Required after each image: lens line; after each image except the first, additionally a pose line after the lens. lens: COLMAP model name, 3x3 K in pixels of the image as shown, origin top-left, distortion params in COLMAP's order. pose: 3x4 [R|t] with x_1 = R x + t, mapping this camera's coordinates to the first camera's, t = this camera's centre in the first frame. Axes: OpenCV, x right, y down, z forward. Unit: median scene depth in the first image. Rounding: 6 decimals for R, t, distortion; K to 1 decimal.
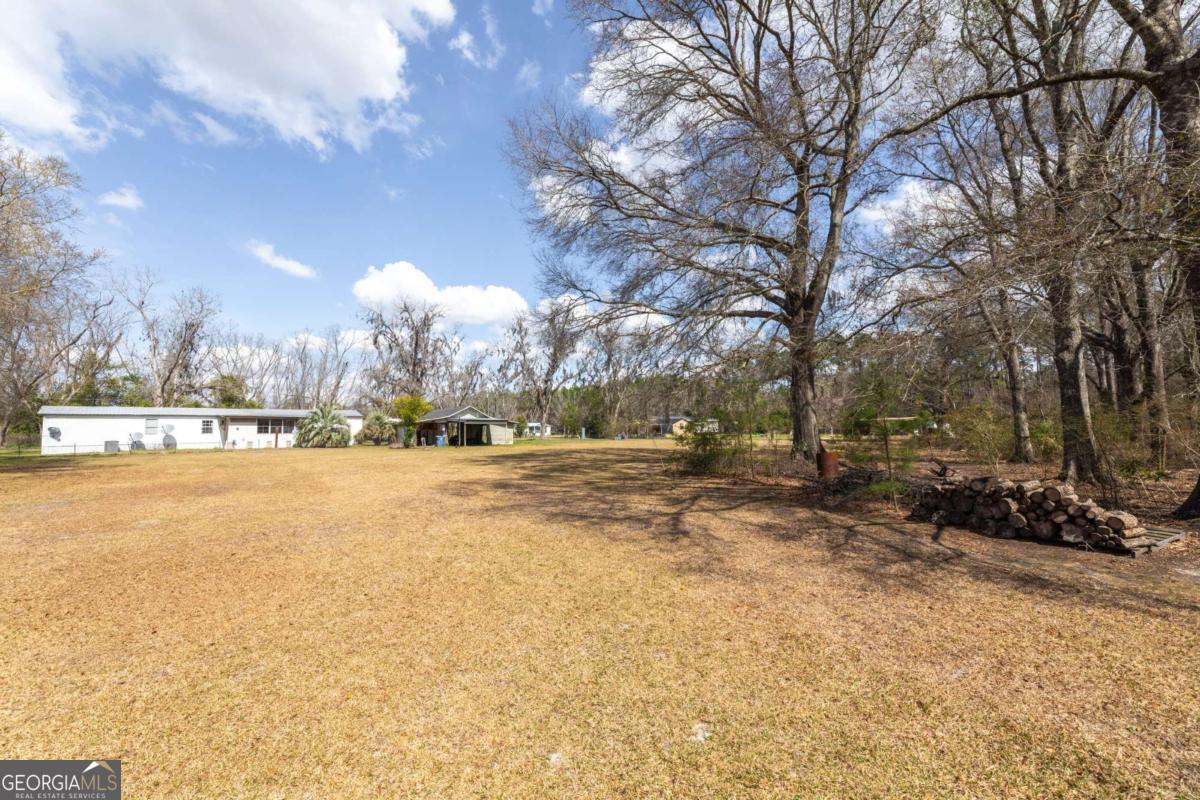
lens RADIAL K [[490.4, 0, 596.1], [0, 490.4, 391.4], [0, 0, 1]] dist [-0.000237, 0.000074]
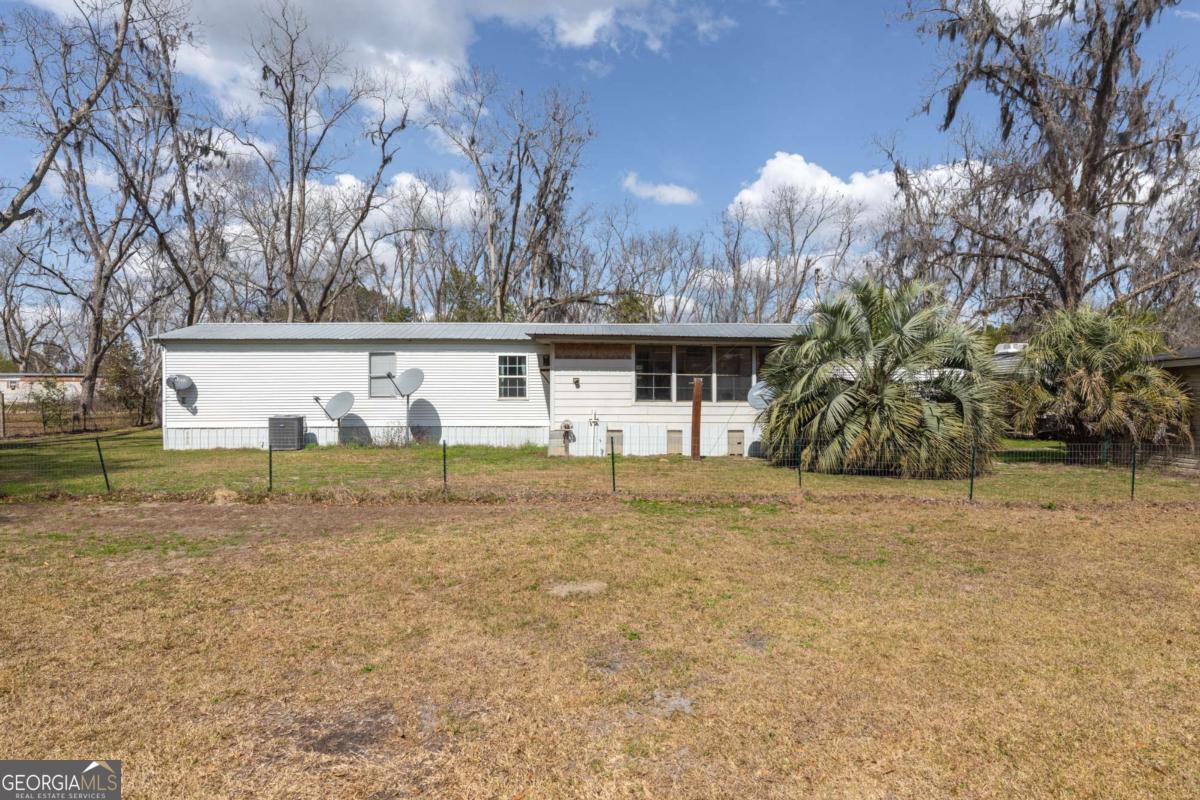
lens RADIAL K [[675.0, 0, 618.8], [0, 675.0, 399.3], [0, 0, 1]] dist [-0.018575, -0.000223]
pose [[0.766725, 0.018492, -0.641709, -0.455531], [0.042313, 0.995956, 0.079256, 0.054715], [0.640580, -0.087920, 0.762842, 0.704468]]
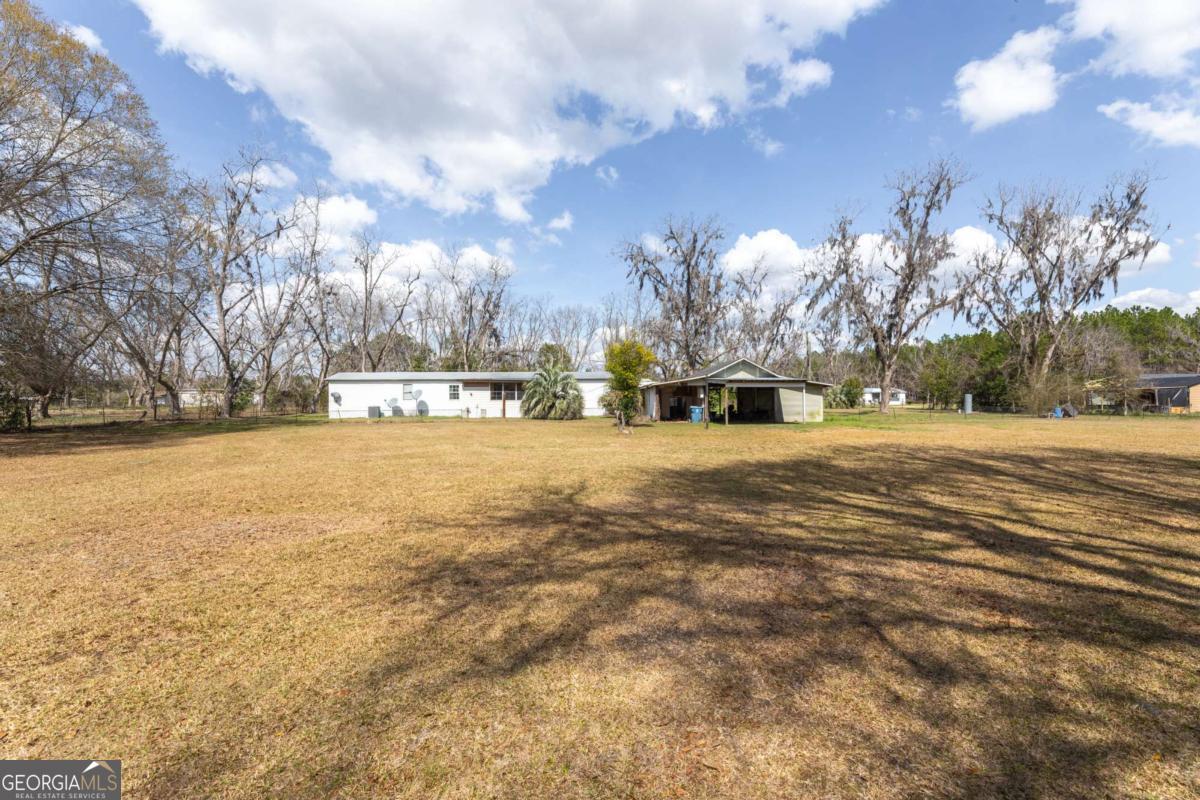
lens RADIAL K [[480.9, 0, 599.5], [0, 480.9, 395.1], [0, 0, 1]] dist [0.001062, 0.000193]
pose [[0.788857, 0.002585, -0.614571, -0.032681], [0.044484, 0.997128, 0.061293, 0.034475], [0.612964, -0.075690, 0.786477, 0.460997]]
